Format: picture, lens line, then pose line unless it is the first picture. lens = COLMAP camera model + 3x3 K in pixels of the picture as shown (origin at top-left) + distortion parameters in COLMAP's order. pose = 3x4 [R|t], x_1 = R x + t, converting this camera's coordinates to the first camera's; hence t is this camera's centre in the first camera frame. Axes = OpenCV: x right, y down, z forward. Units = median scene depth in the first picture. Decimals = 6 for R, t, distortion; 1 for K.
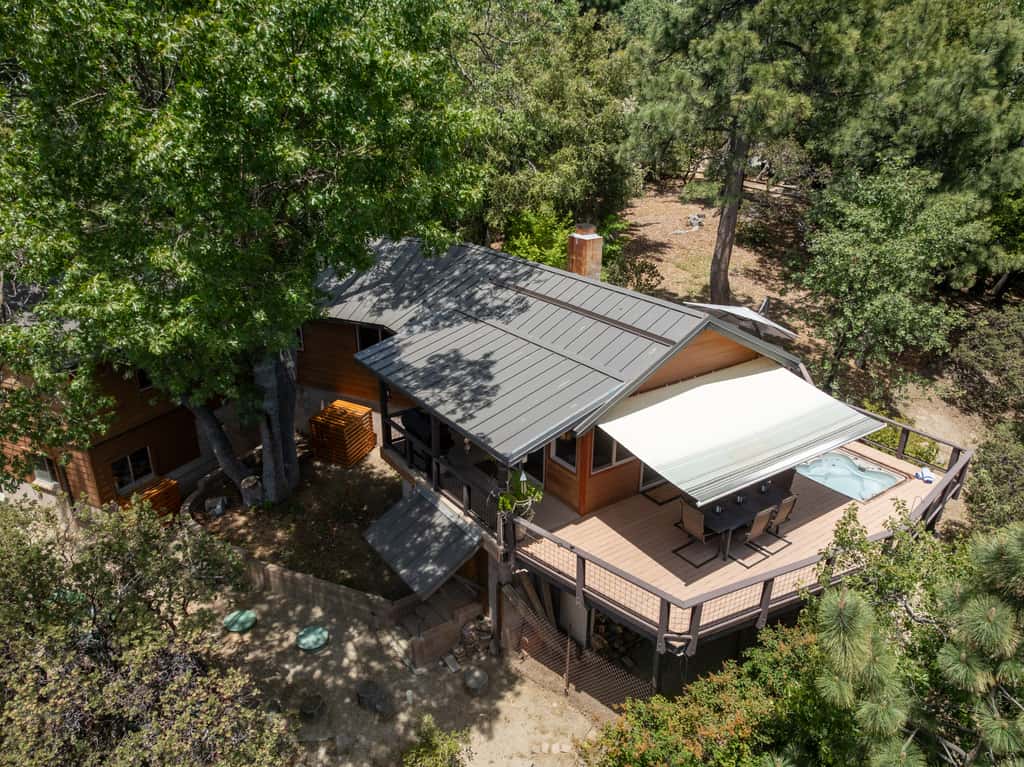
lens RADIAL K [[711.2, 0, 513.5], [0, 711.2, 401.5], [0, 0, 1]] dist [-0.047364, -0.002766]
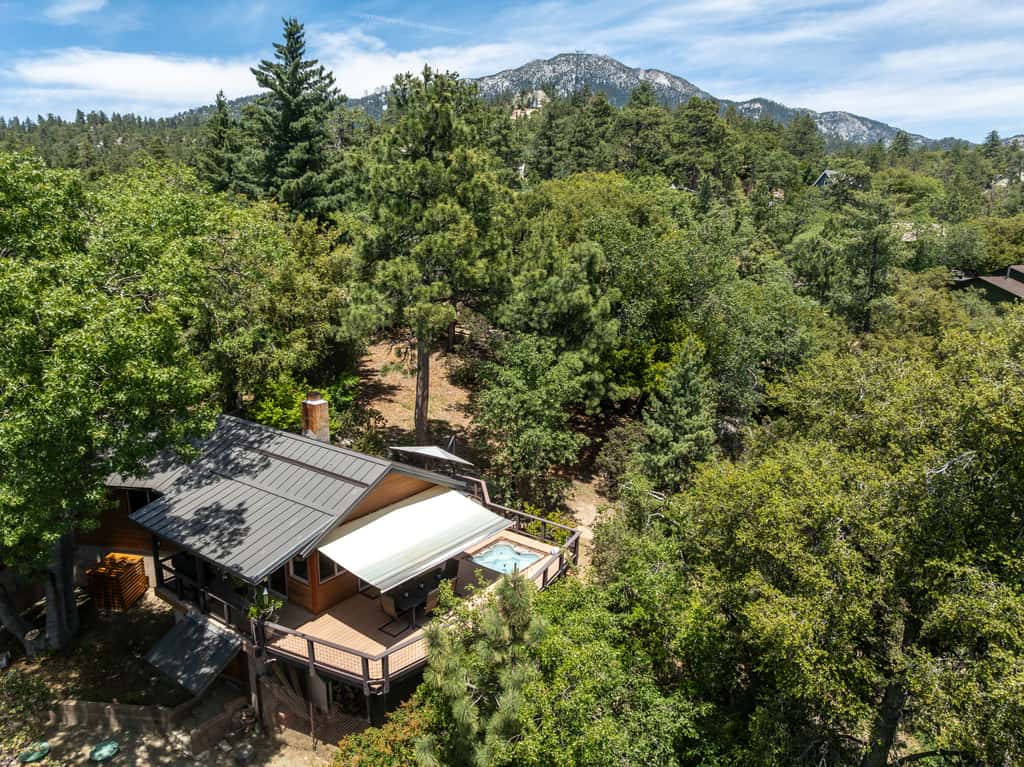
lens RADIAL K [[711.2, 0, 513.5], [0, 711.2, 401.5], [0, 0, 1]] dist [-0.047364, -0.002766]
pose [[0.949779, -0.074176, 0.304002, 0.064717], [0.119673, 0.983749, -0.133853, -0.017228], [-0.289133, 0.163512, 0.943221, -0.428201]]
